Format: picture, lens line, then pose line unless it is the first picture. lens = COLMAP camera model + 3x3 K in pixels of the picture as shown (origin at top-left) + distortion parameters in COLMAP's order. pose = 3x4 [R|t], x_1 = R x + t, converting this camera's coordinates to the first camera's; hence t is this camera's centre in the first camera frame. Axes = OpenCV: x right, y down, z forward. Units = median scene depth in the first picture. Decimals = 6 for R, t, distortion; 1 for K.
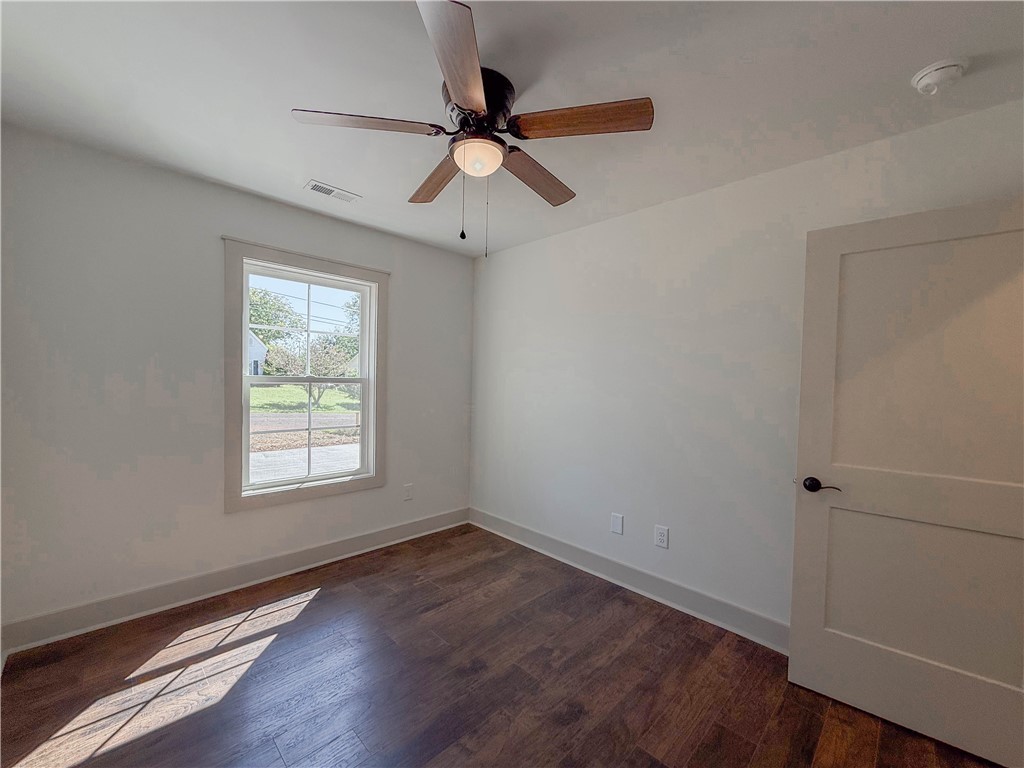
lens RADIAL K [[414.0, 0, 512.2], [0, 414.0, 384.2], [0, 0, 1]] dist [-0.000569, -0.000083]
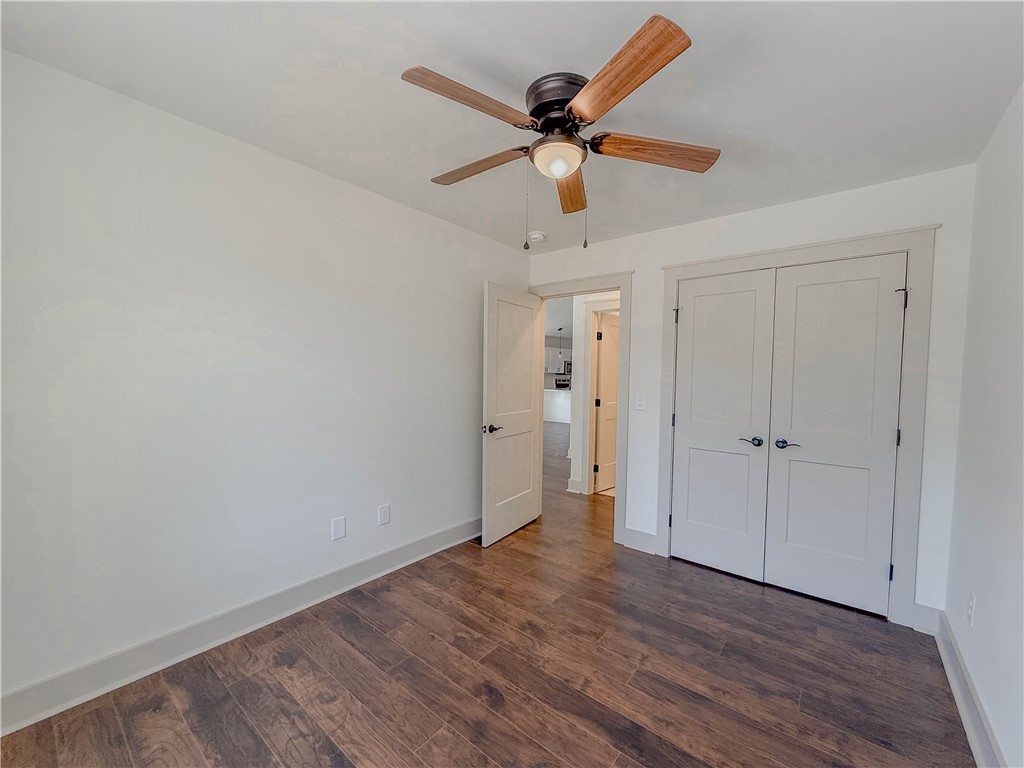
lens RADIAL K [[414.0, 0, 511.7], [0, 414.0, 383.8], [0, 0, 1]] dist [-0.000569, -0.000083]
pose [[-0.102719, -0.052763, 0.993310, -0.859214], [-0.005437, 0.998607, 0.052482, -0.035081], [-0.994696, -0.000010, -0.102863, 0.928329]]
